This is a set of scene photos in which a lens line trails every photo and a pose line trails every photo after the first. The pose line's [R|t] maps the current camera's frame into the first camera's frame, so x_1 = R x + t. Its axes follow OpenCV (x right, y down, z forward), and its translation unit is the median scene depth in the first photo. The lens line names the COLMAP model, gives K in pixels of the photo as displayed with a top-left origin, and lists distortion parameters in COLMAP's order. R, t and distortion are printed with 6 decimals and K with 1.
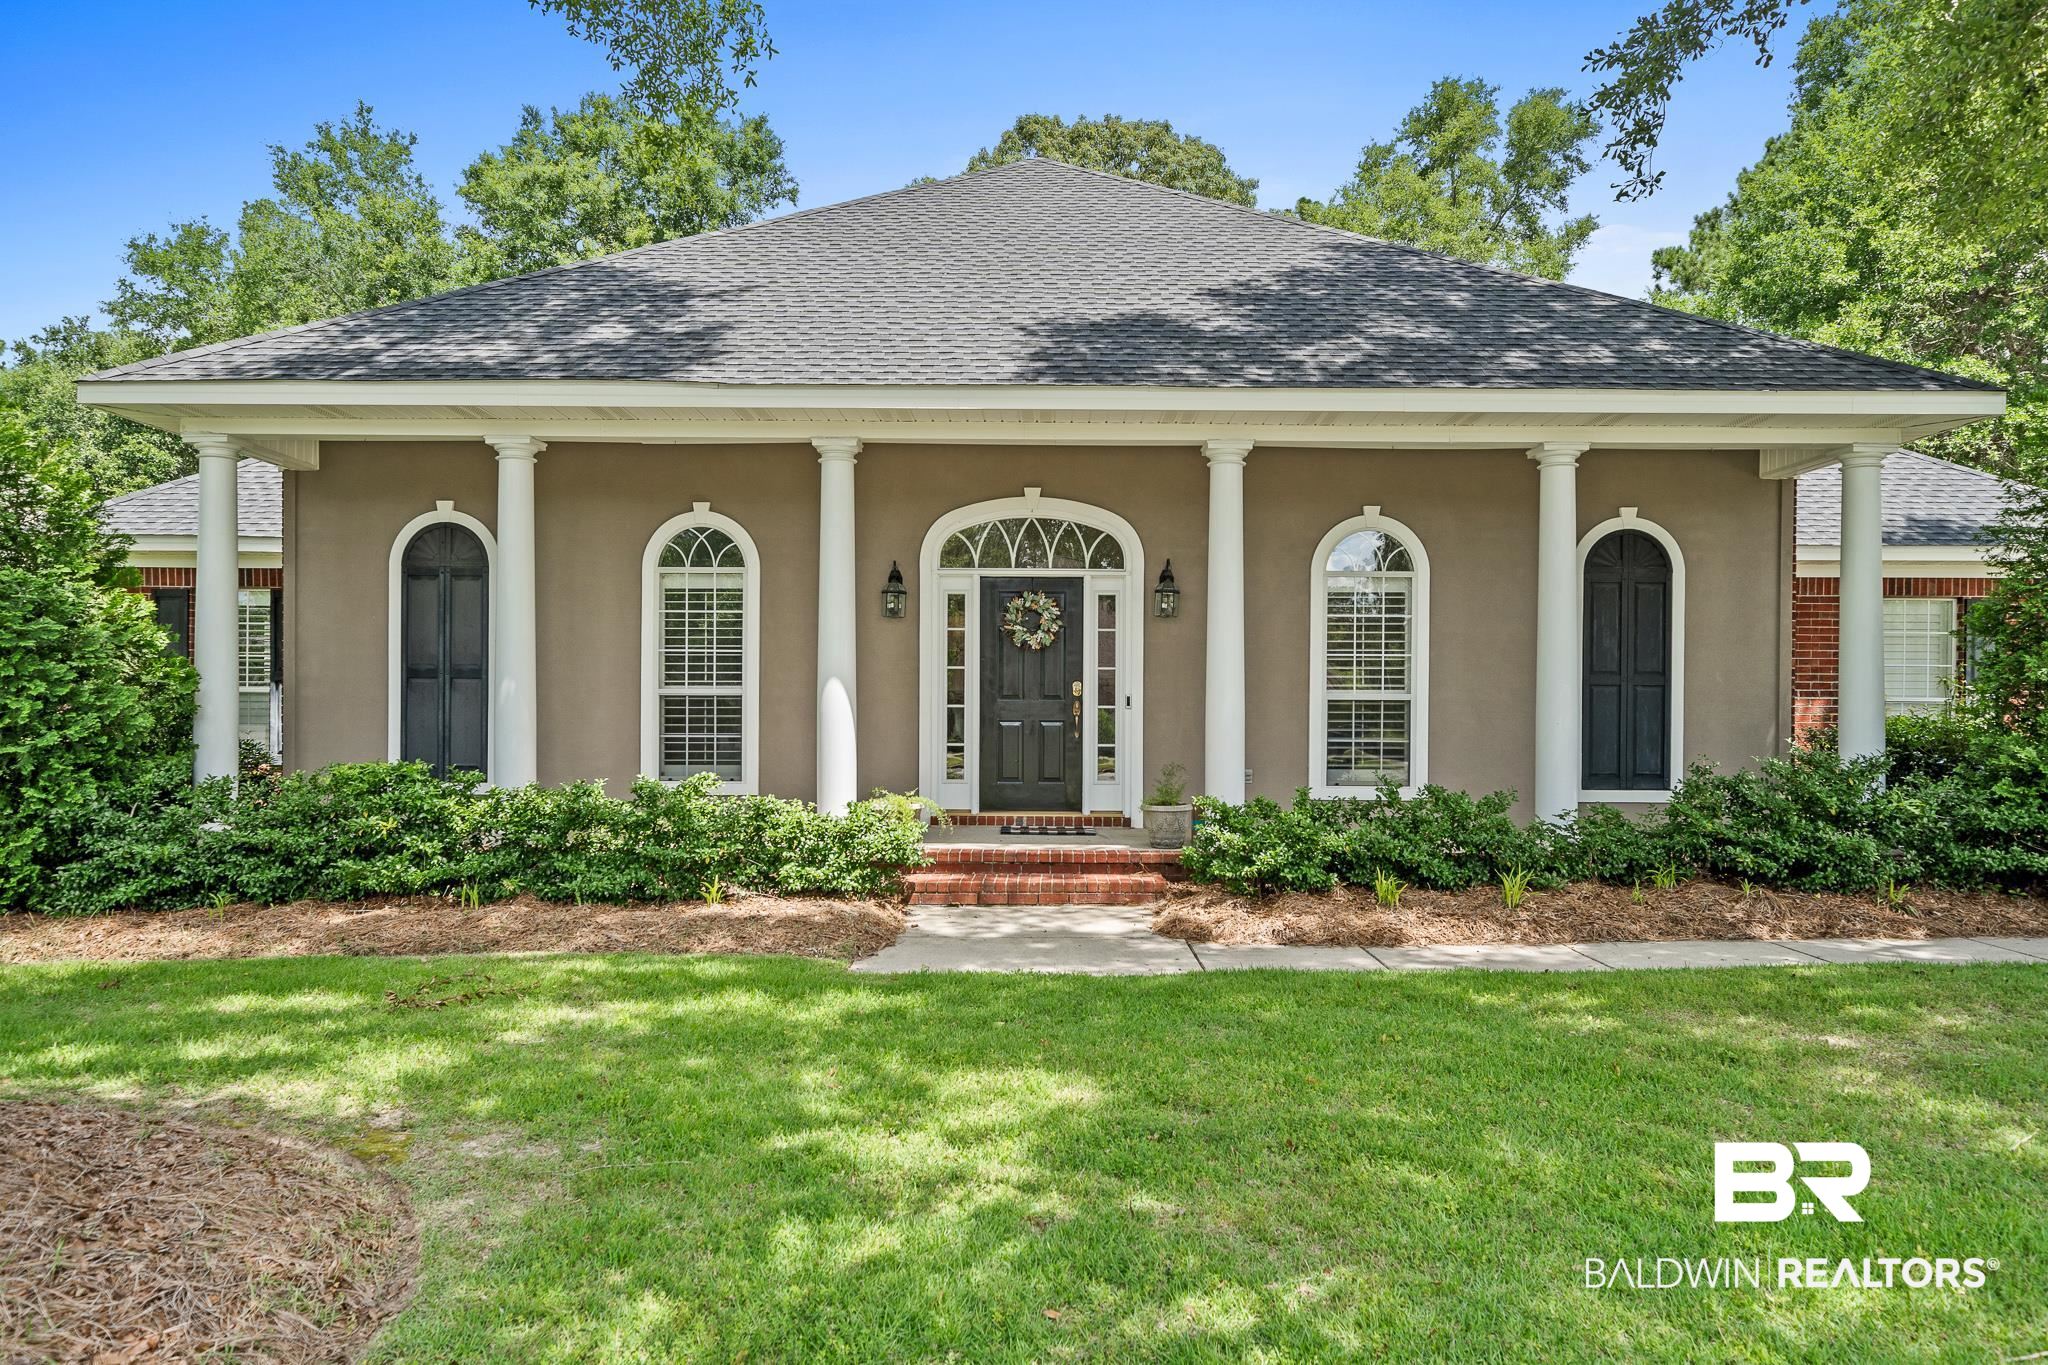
lens RADIAL K [[1319.9, 0, 1025.1], [0, 1319.9, 676.1], [0, 0, 1]] dist [-0.005856, 0.002115]
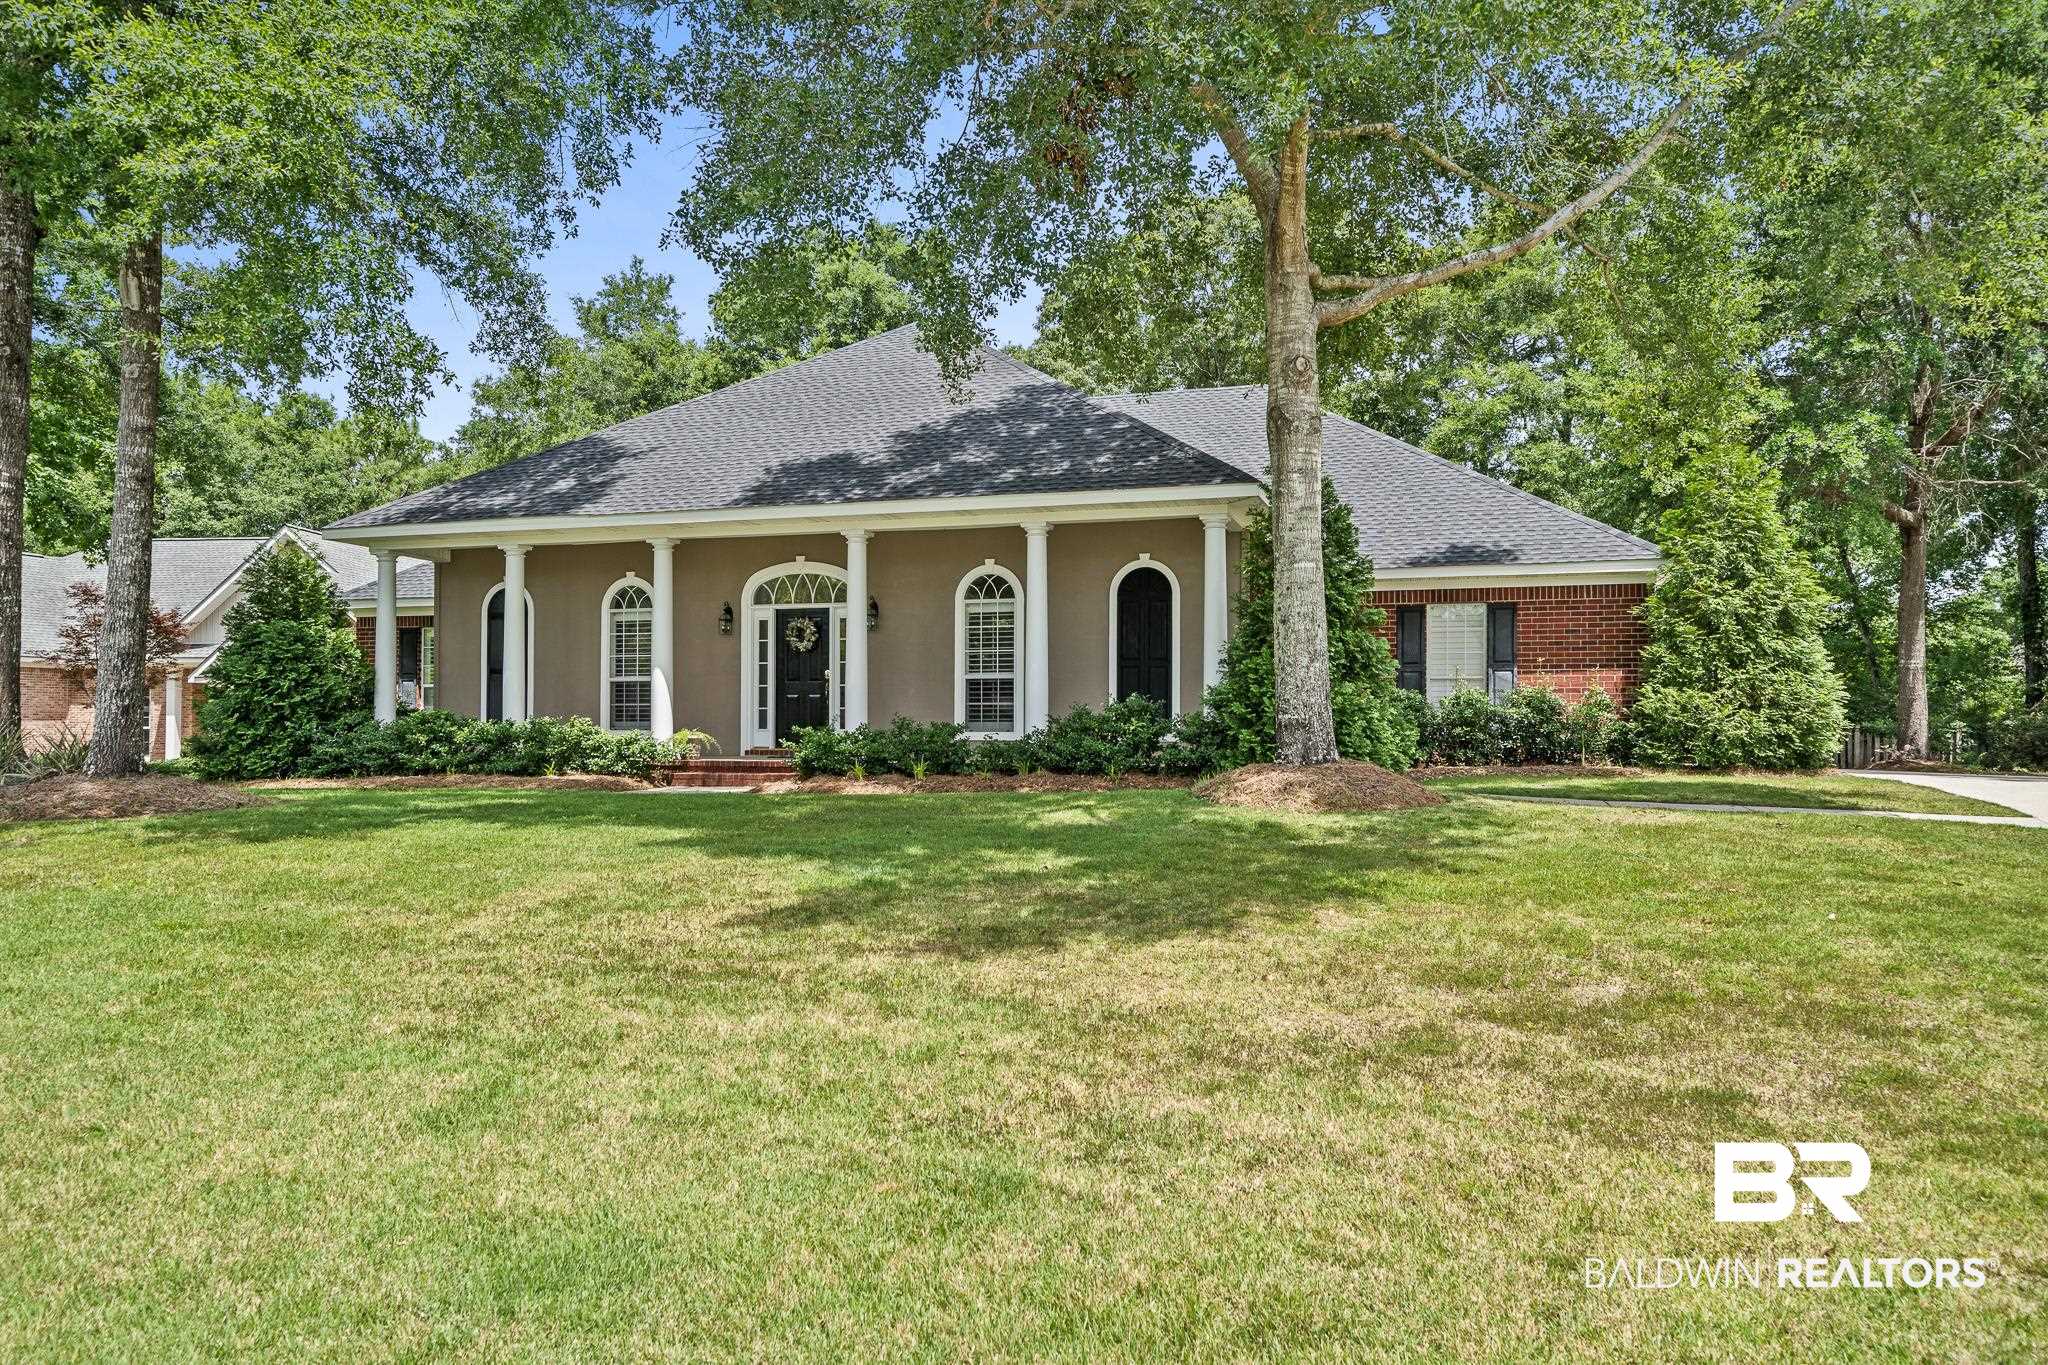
lens RADIAL K [[1388.0, 0, 1024.7], [0, 1388.0, 679.5], [0, 0, 1]] dist [0.009494, 0.000536]
pose [[0.953934, -0.012494, -0.299758, 0.816320], [0.008629, 0.999862, -0.014216, 0.043775], [0.299894, 0.010975, 0.953909, -0.618778]]
